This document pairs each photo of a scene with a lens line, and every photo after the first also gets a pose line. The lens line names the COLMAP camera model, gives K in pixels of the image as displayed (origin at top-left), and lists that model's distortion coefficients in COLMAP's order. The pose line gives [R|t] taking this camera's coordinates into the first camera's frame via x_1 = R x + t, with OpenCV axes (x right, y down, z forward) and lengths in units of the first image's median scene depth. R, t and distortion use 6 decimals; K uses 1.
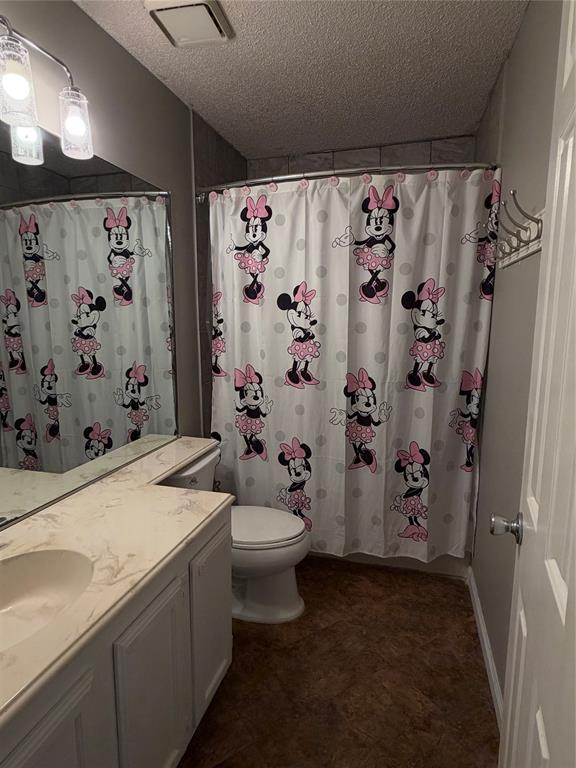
lens RADIAL K [[431.7, 0, 288.0], [0, 431.7, 384.0], [0, 0, 1]] dist [-0.003334, 0.001204]
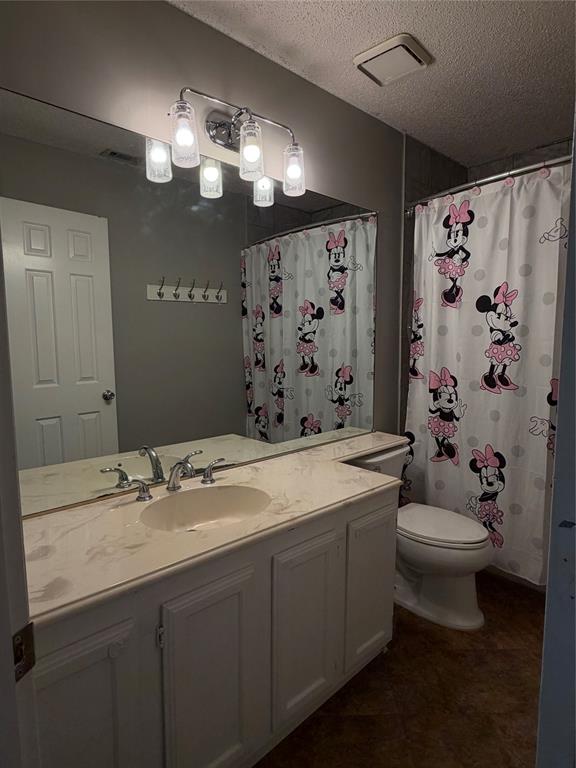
lens RADIAL K [[431.7, 0, 288.0], [0, 431.7, 384.0], [0, 0, 1]] dist [-0.003334, 0.001204]
pose [[0.857050, 0.052790, -0.512522, 0.116925], [-0.074788, 0.996948, -0.022375, 0.043978], [0.509777, 0.057507, 0.858382, -0.056334]]
